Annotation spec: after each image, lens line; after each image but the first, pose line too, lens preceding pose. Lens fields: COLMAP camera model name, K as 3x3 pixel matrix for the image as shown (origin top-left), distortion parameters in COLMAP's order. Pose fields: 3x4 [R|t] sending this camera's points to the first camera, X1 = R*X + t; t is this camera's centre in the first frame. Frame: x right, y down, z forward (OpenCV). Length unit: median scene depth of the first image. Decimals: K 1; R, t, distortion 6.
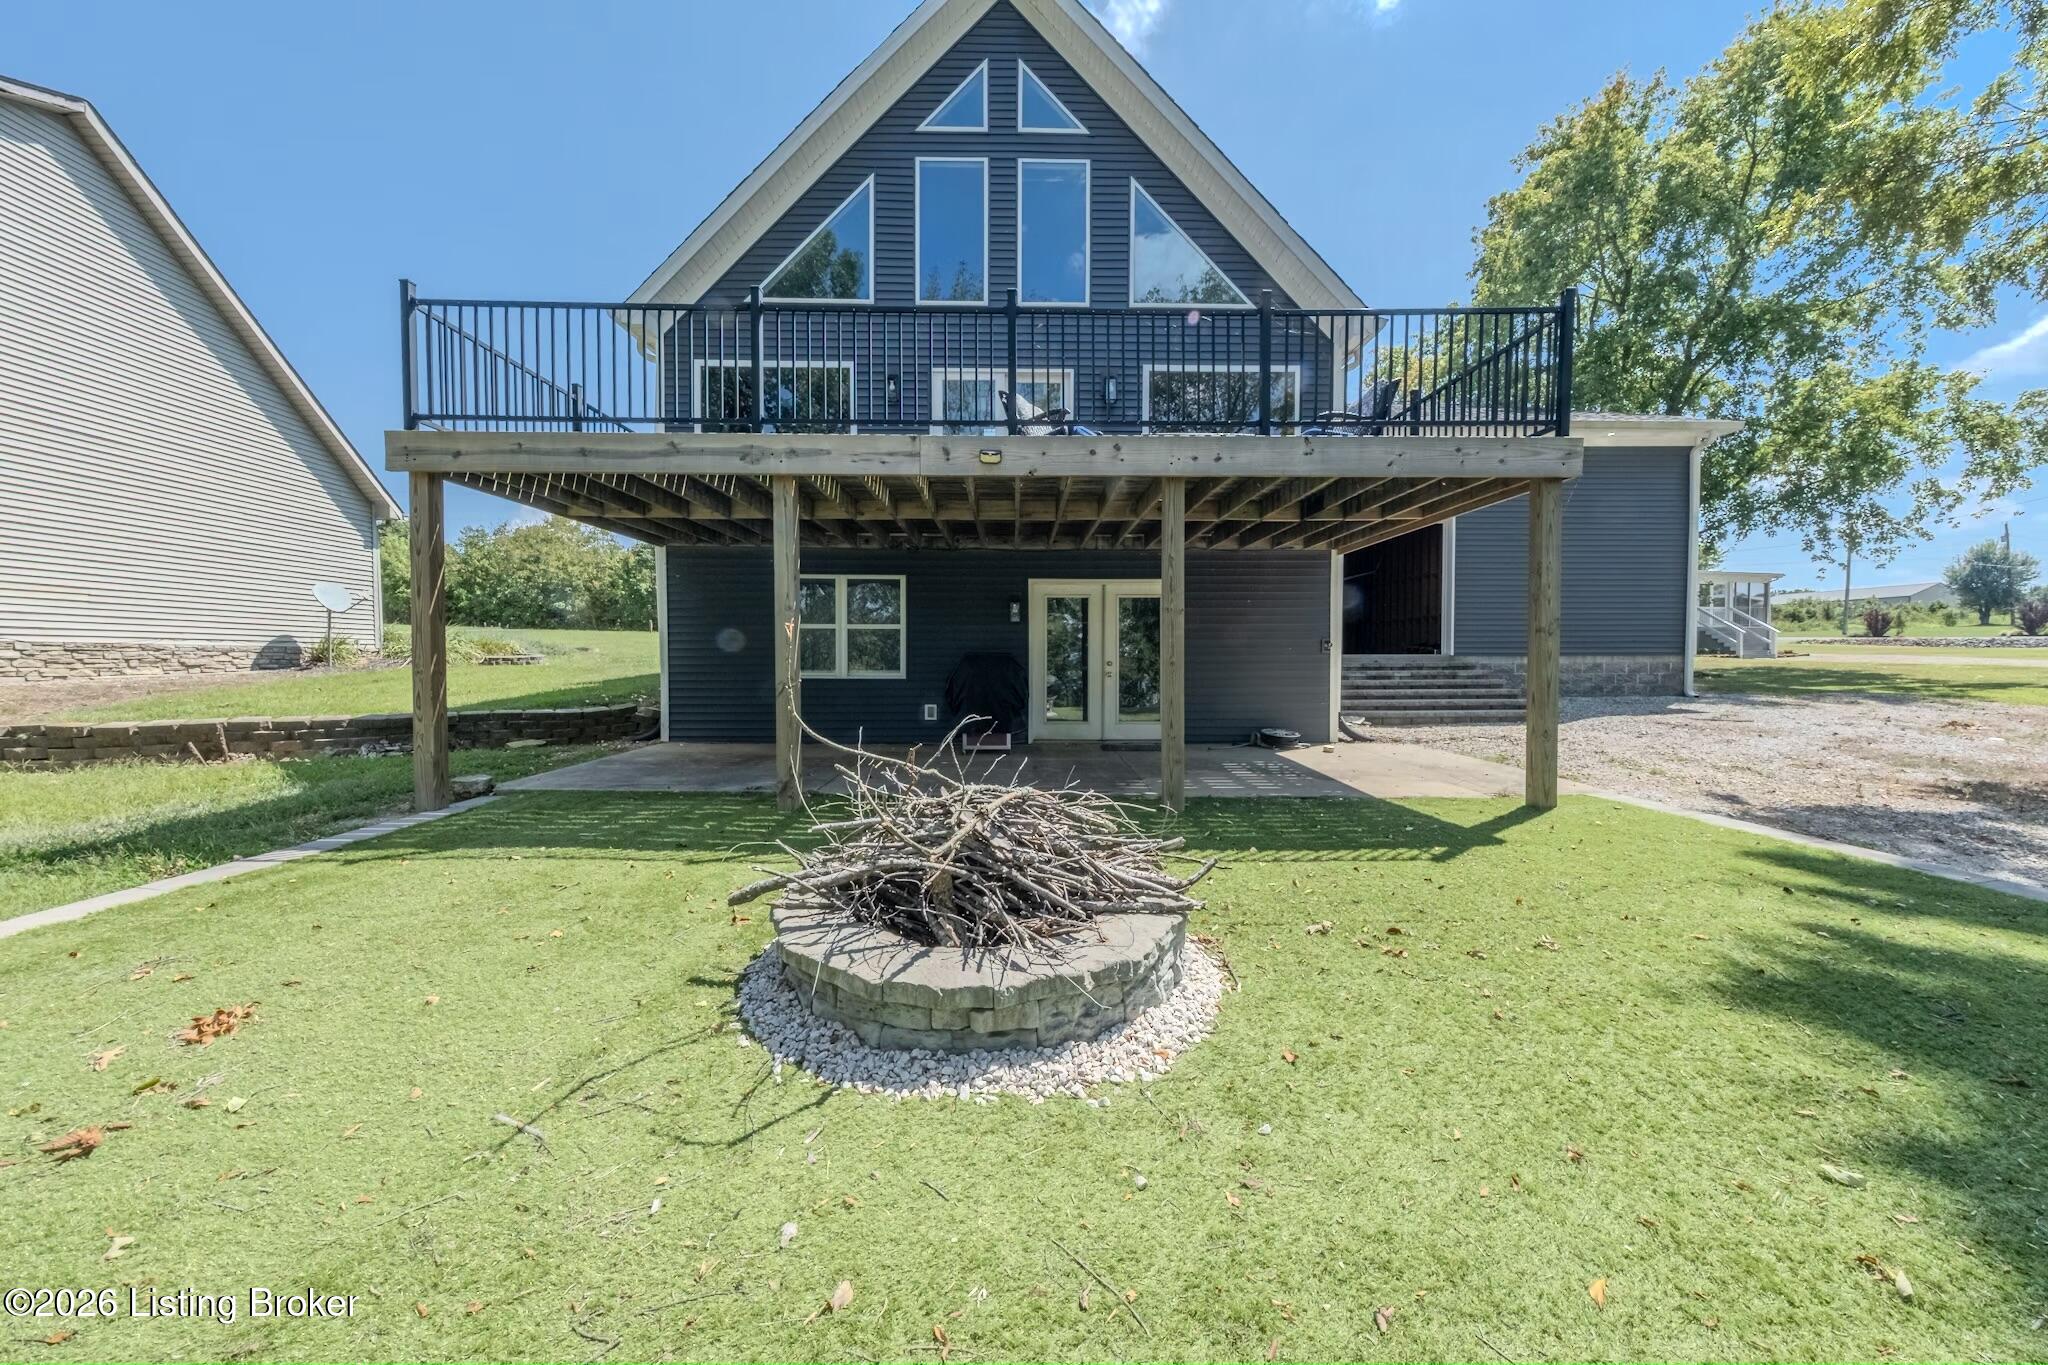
lens RADIAL K [[696.9, 0, 1024.0], [0, 696.9, 682.5], [0, 0, 1]] dist [-0.003655, -0.000234]
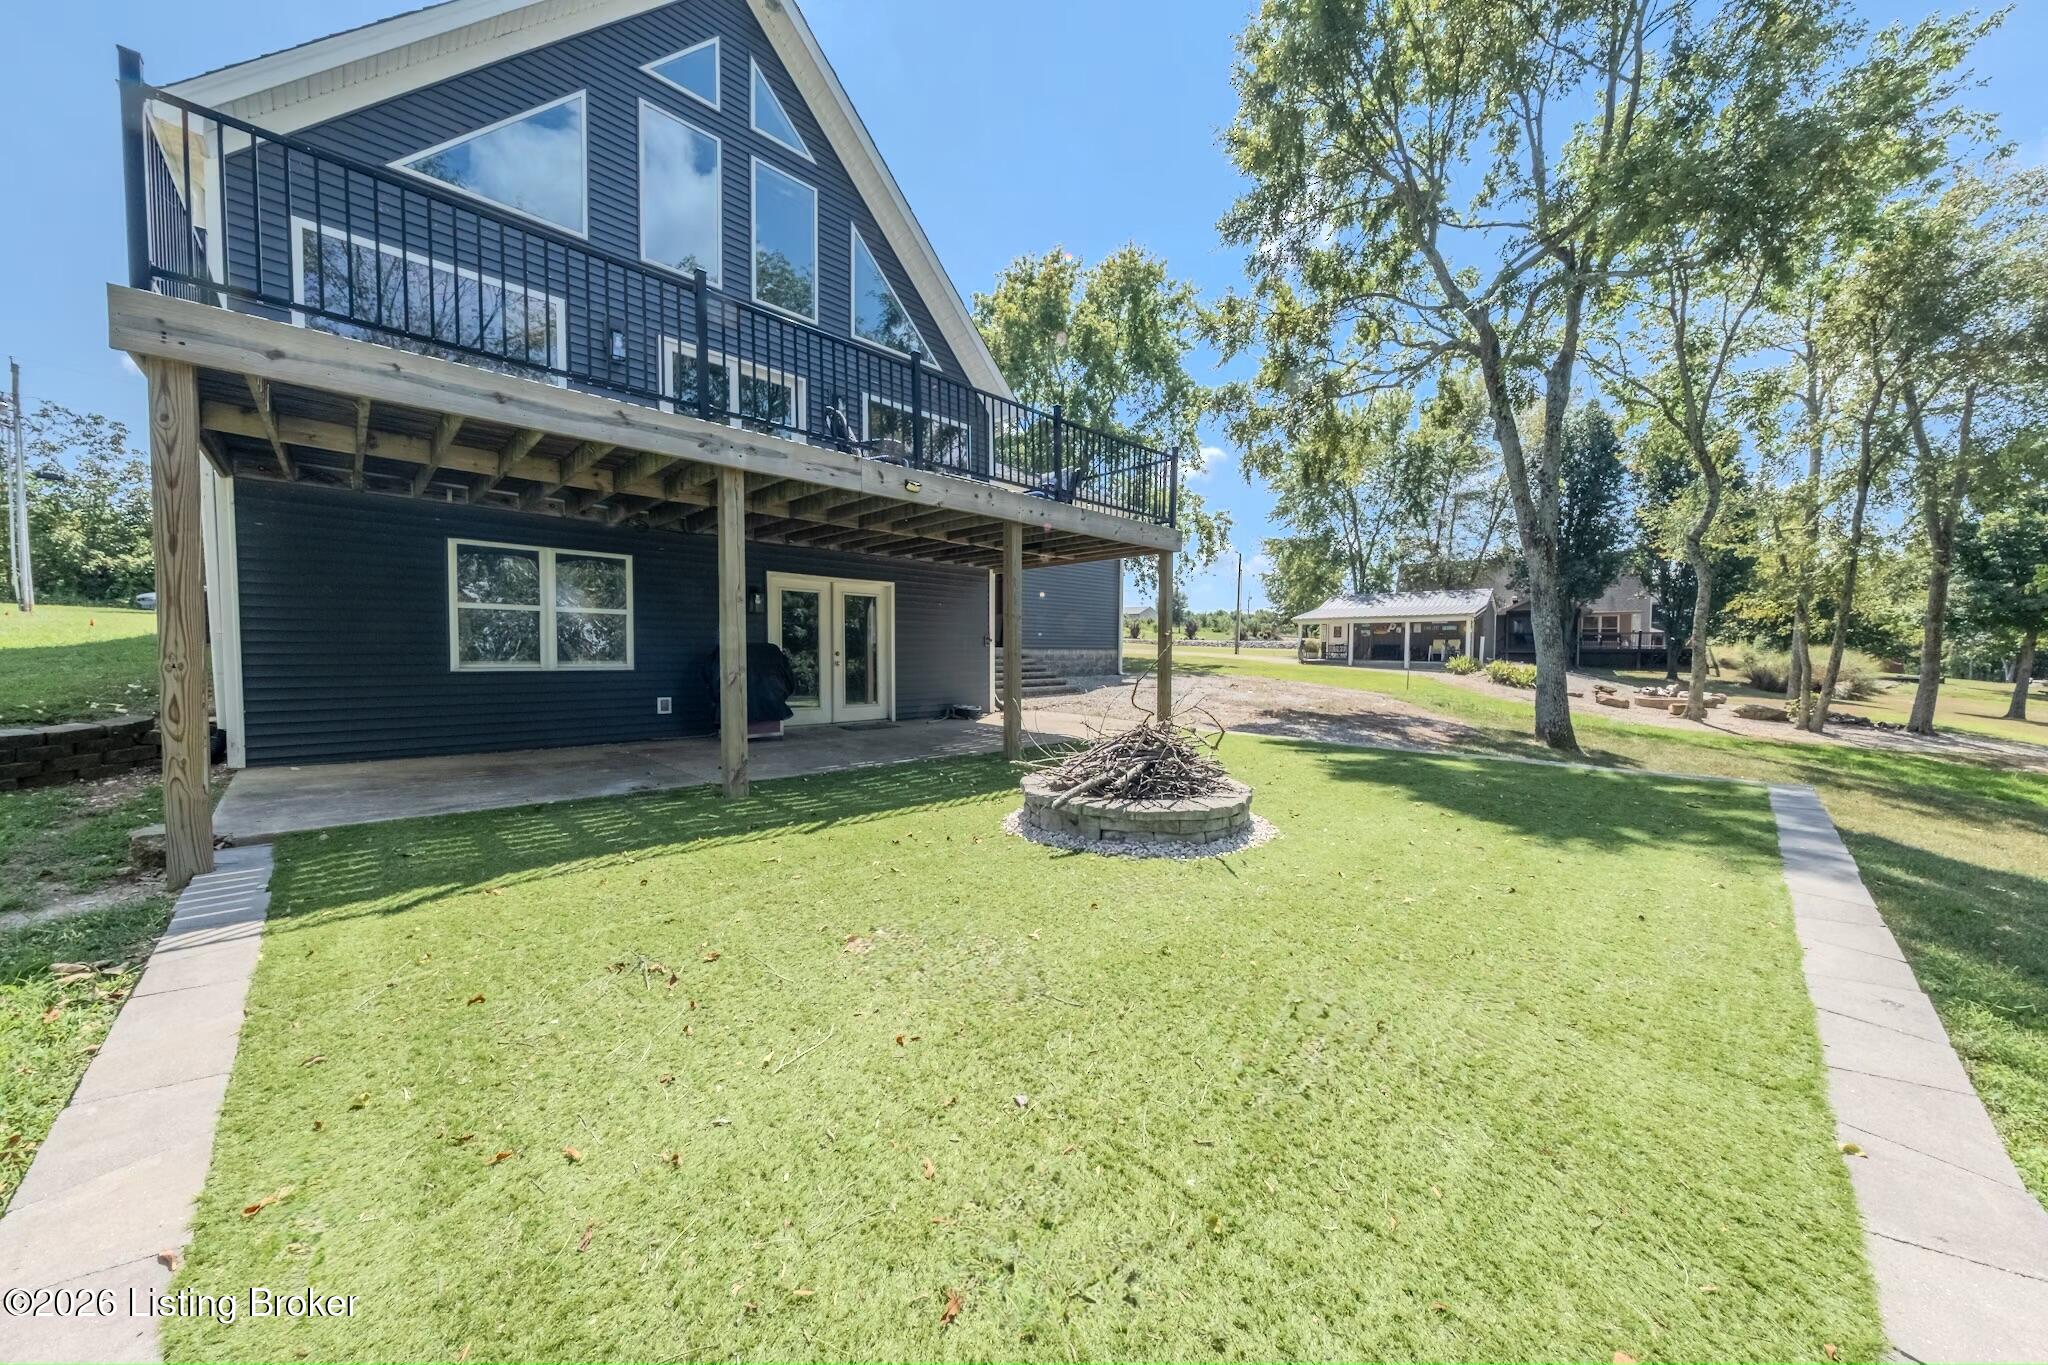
lens RADIAL K [[683.3, 0, 1043.9], [0, 683.3, 692.1], [0, 0, 1]] dist [-0.015664, -0.000200]
pose [[0.711054, -0.034908, 0.702271, -0.417082], [0.011580, 0.999213, 0.037944, -0.002538], [-0.703042, -0.018848, 0.710898, -0.013792]]
